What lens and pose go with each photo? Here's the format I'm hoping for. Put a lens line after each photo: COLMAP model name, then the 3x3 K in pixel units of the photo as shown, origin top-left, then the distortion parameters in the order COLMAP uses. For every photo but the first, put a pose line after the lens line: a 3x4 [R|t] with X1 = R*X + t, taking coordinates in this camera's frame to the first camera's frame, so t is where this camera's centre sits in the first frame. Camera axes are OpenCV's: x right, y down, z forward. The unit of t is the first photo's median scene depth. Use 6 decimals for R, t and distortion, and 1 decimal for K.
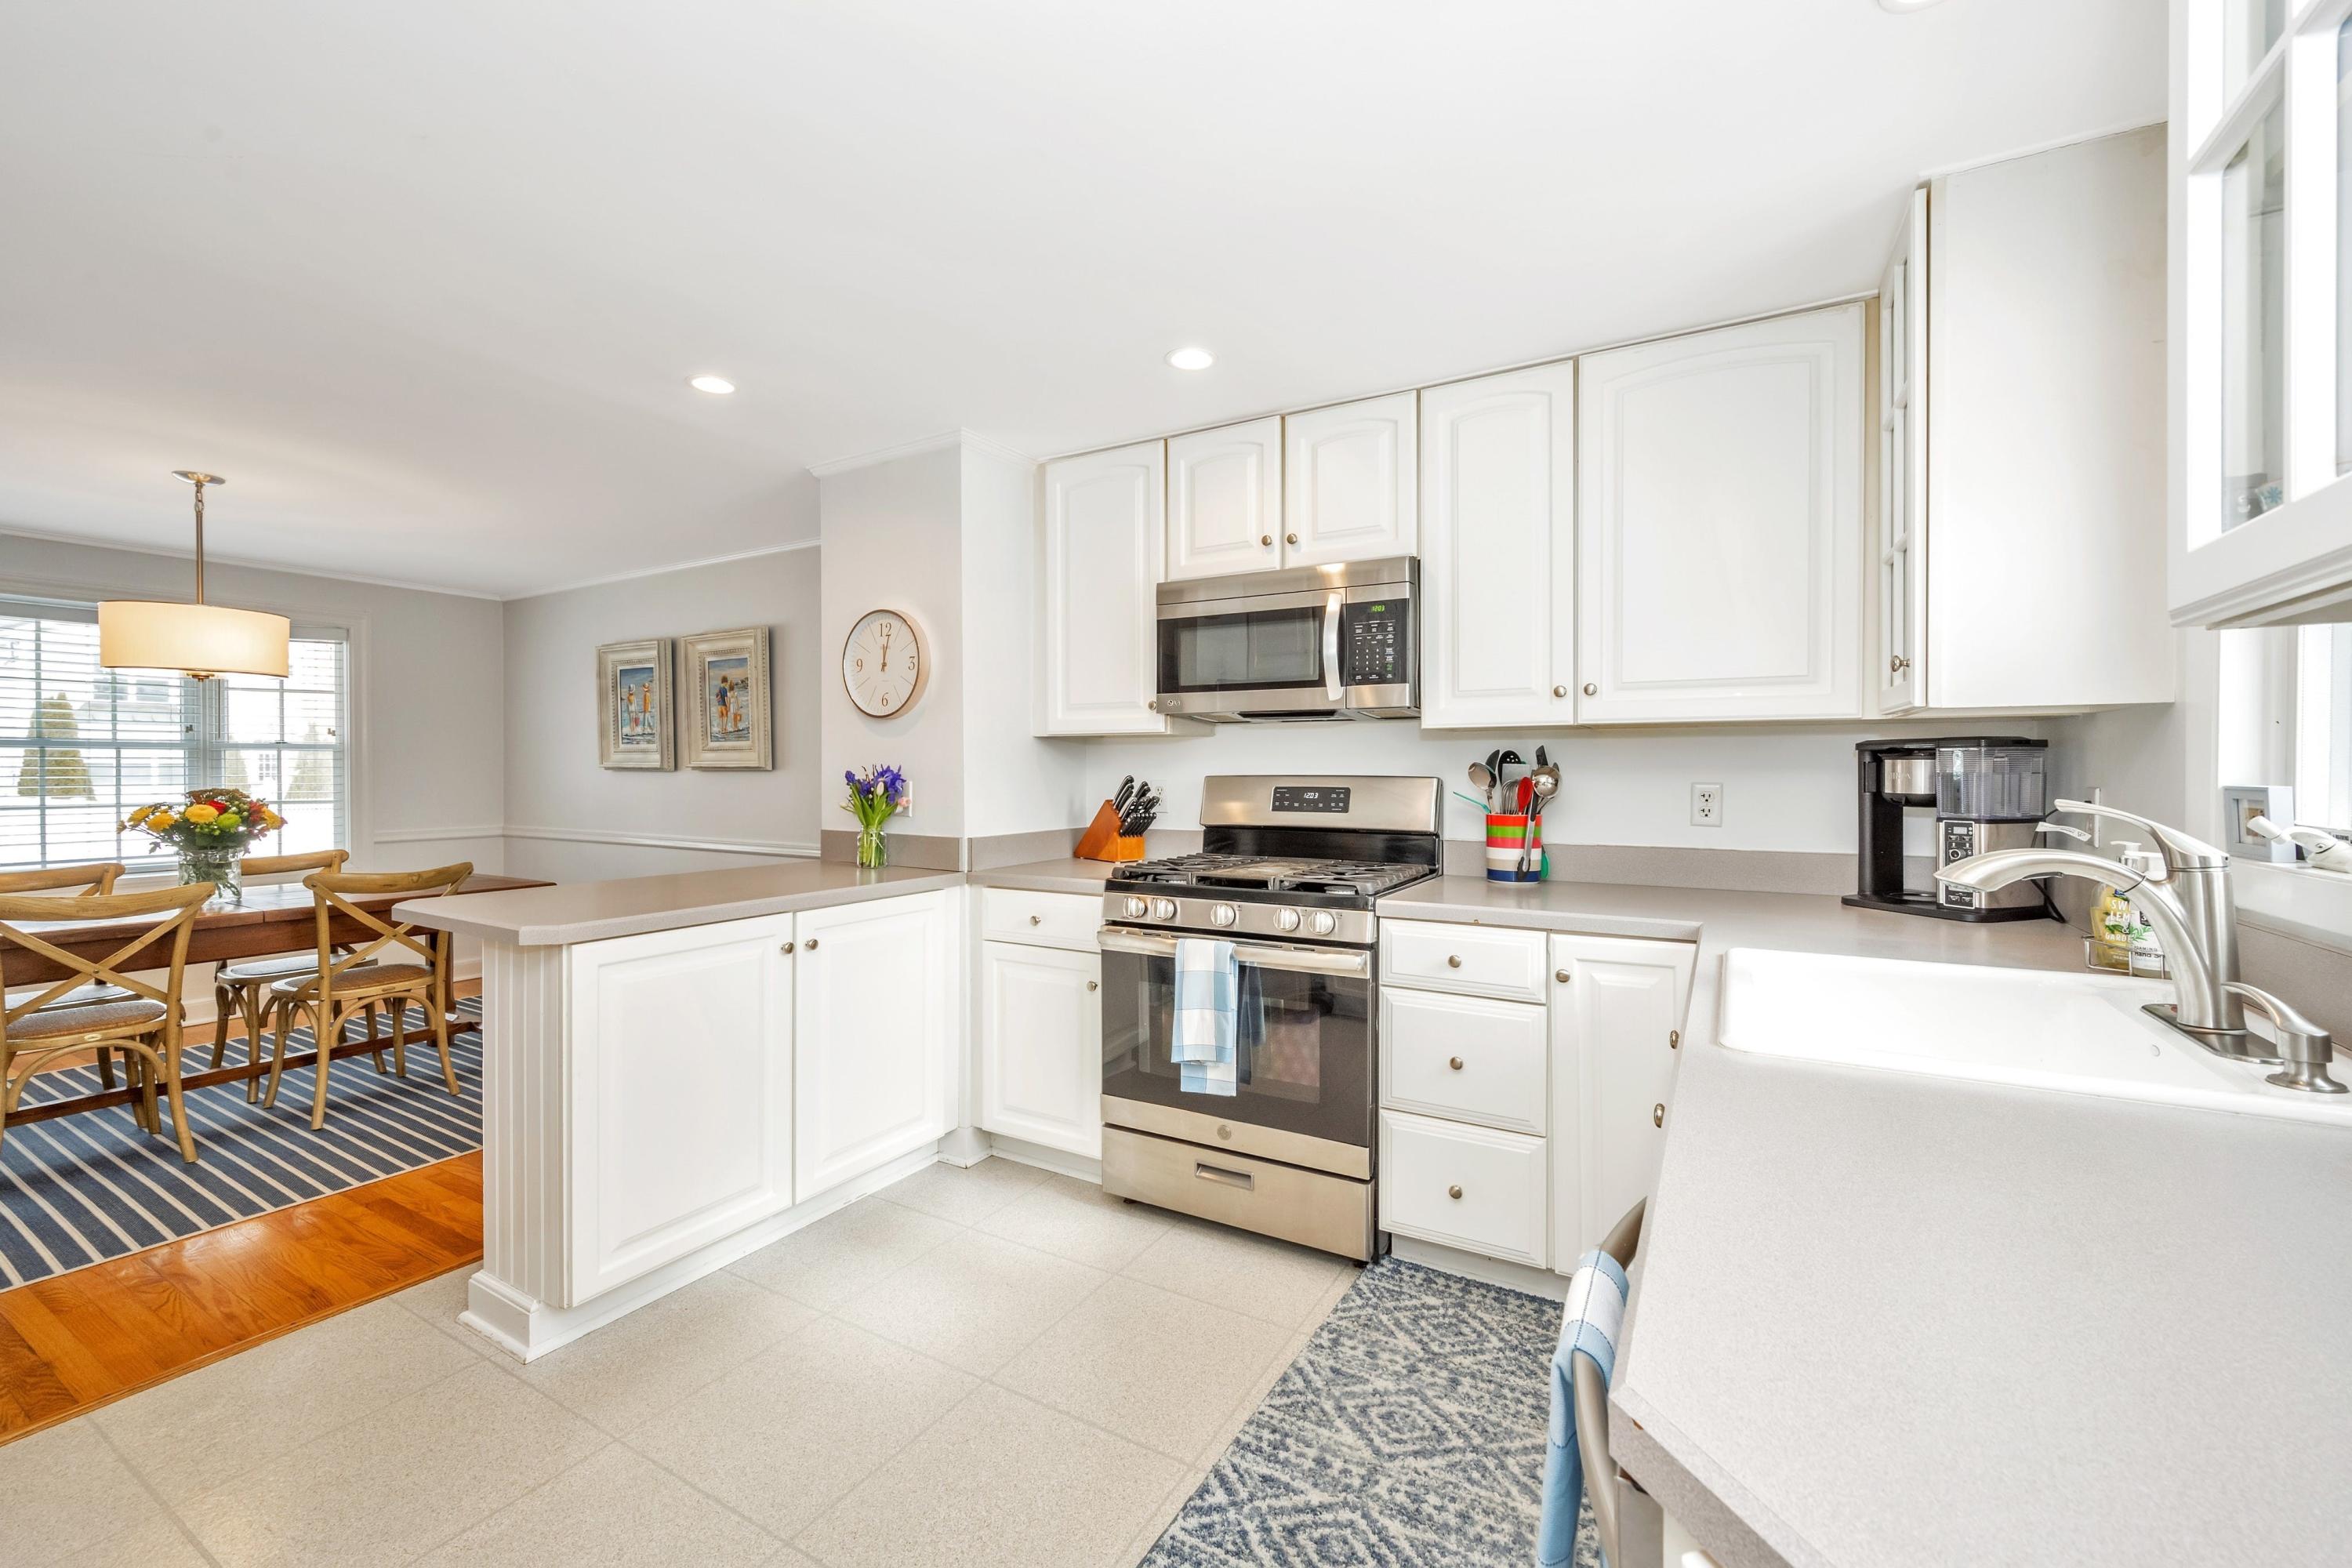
lens RADIAL K [[948.3, 0, 1182.1], [0, 948.3, 778.8], [0, 0, 1]] dist [-0.002933, -0.000219]
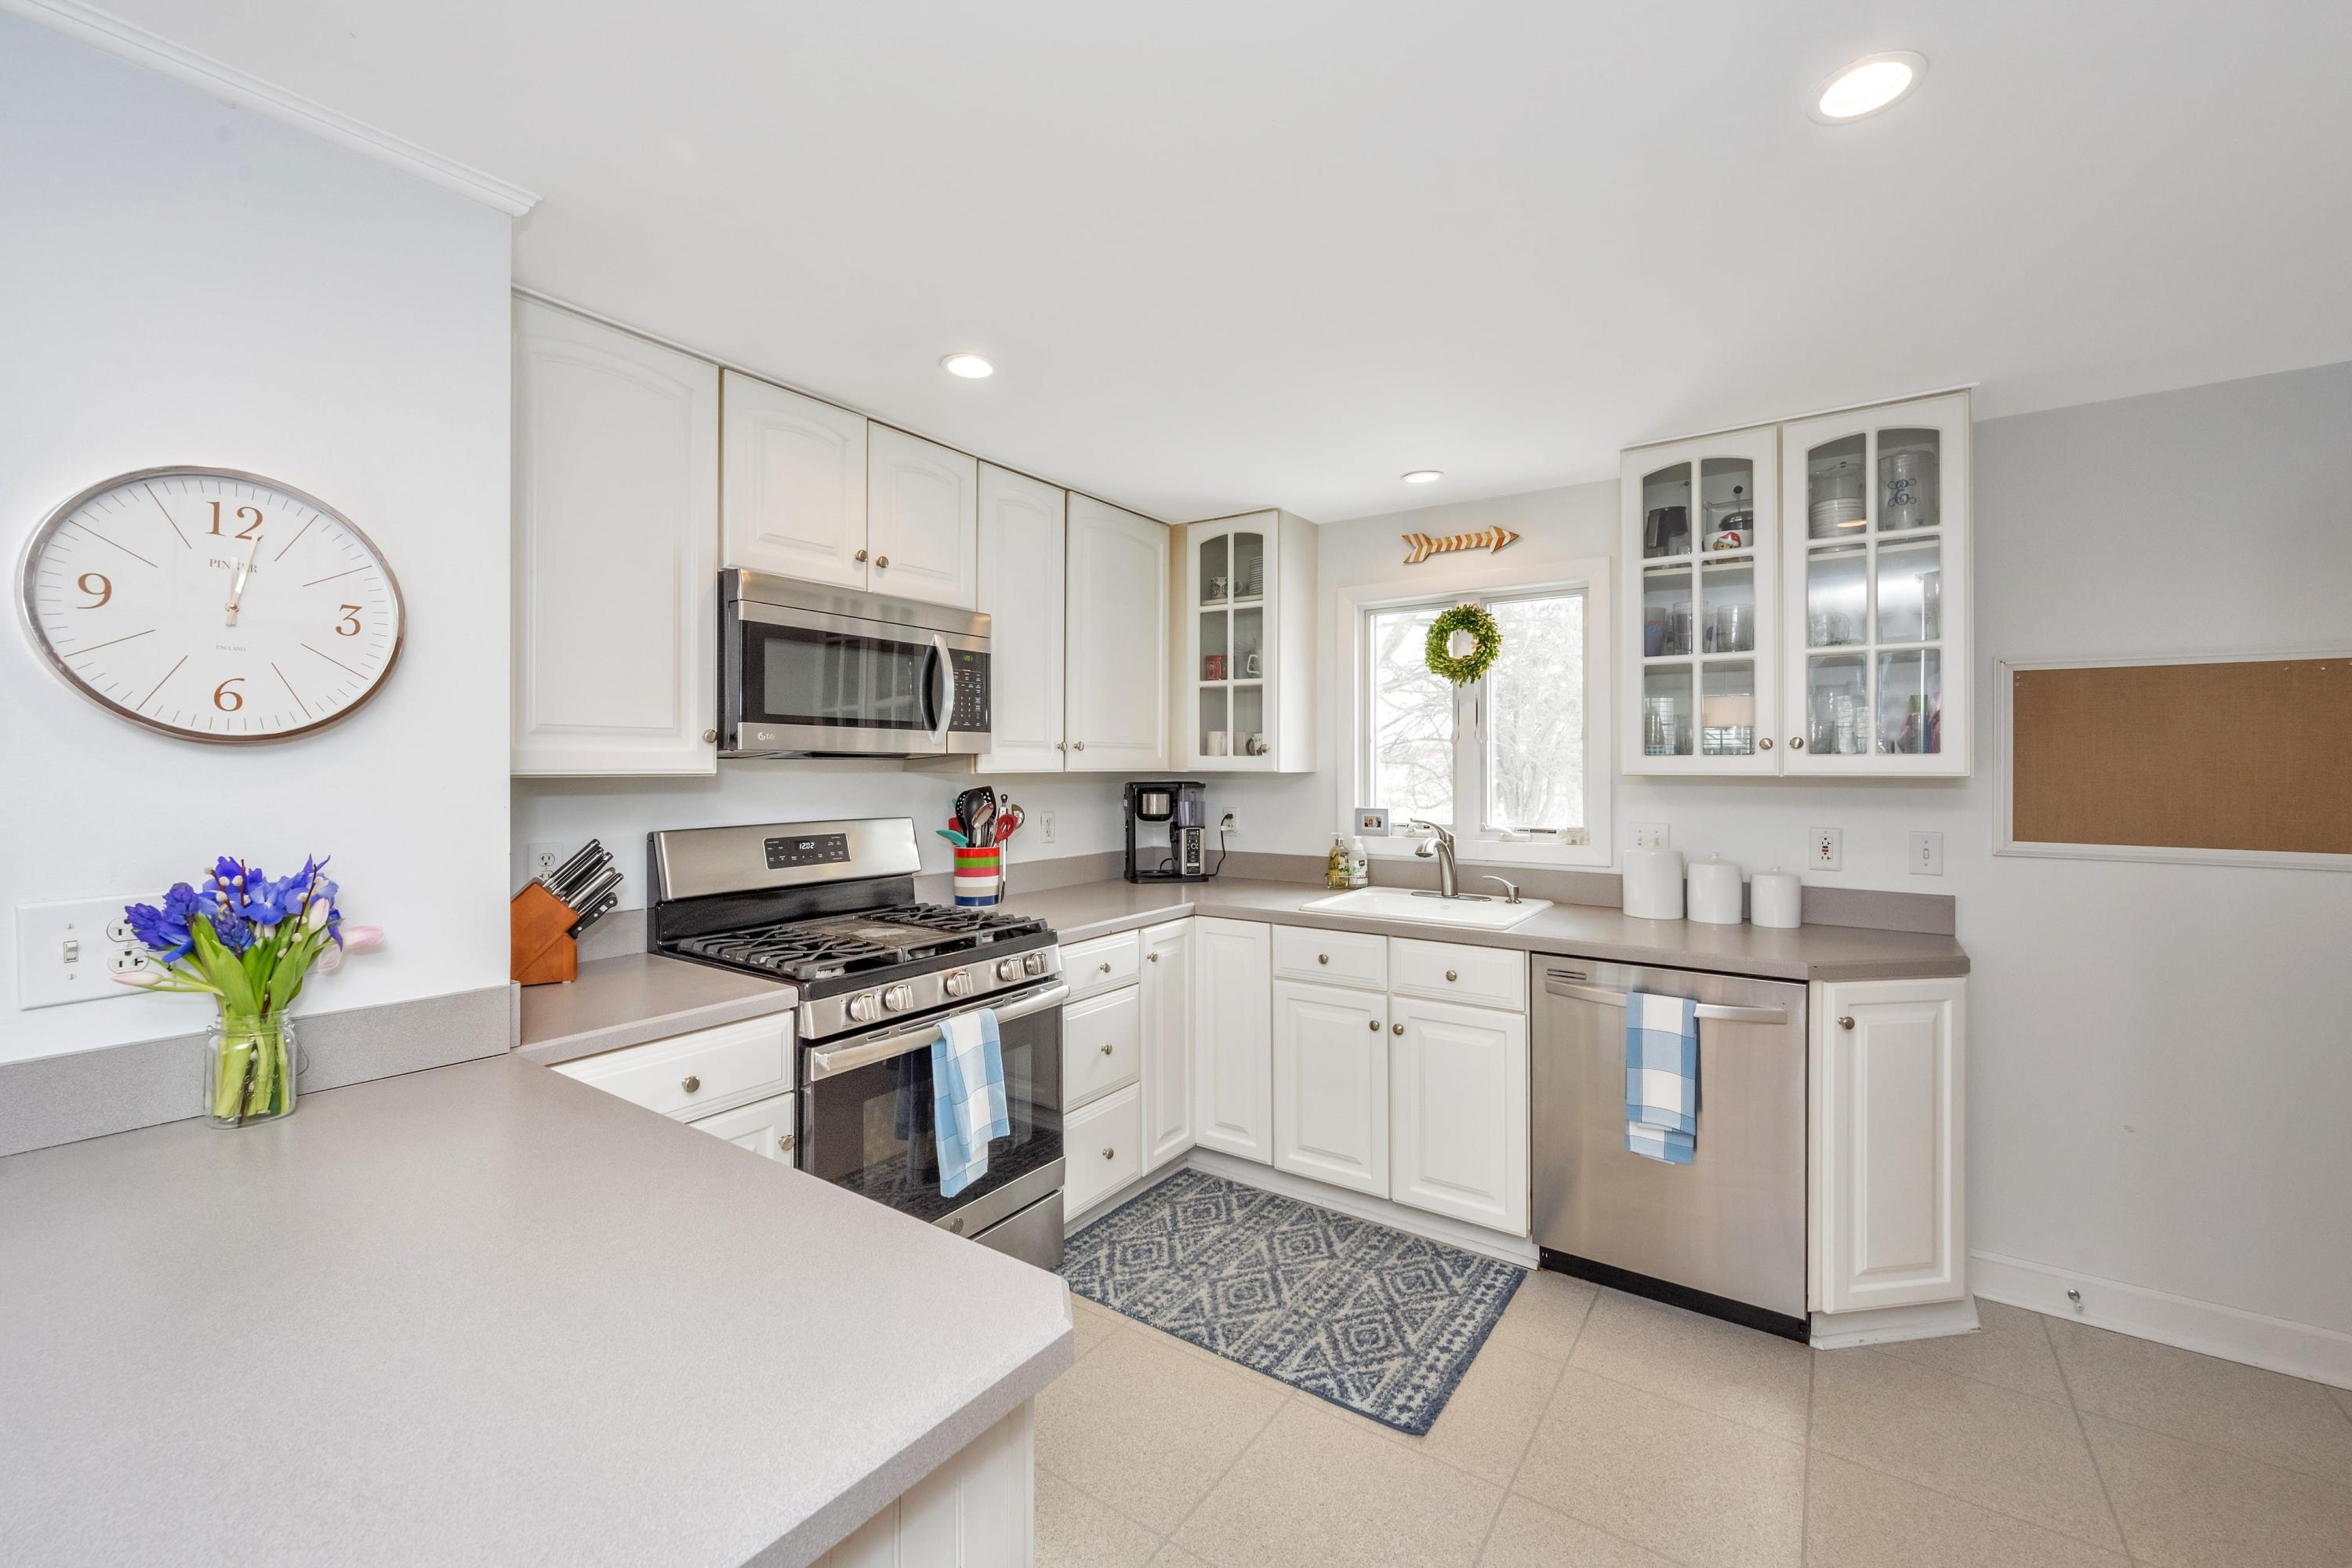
lens RADIAL K [[948.3, 0, 1189.9], [0, 948.3, 765.8], [0, 0, 1]] dist [-0.002933, -0.000219]
pose [[0.093818, 0.002869, 0.995585, -0.757439], [0.015132, 0.999876, -0.004308, -0.050458], [-0.995474, 0.015470, 0.093763, 0.625118]]
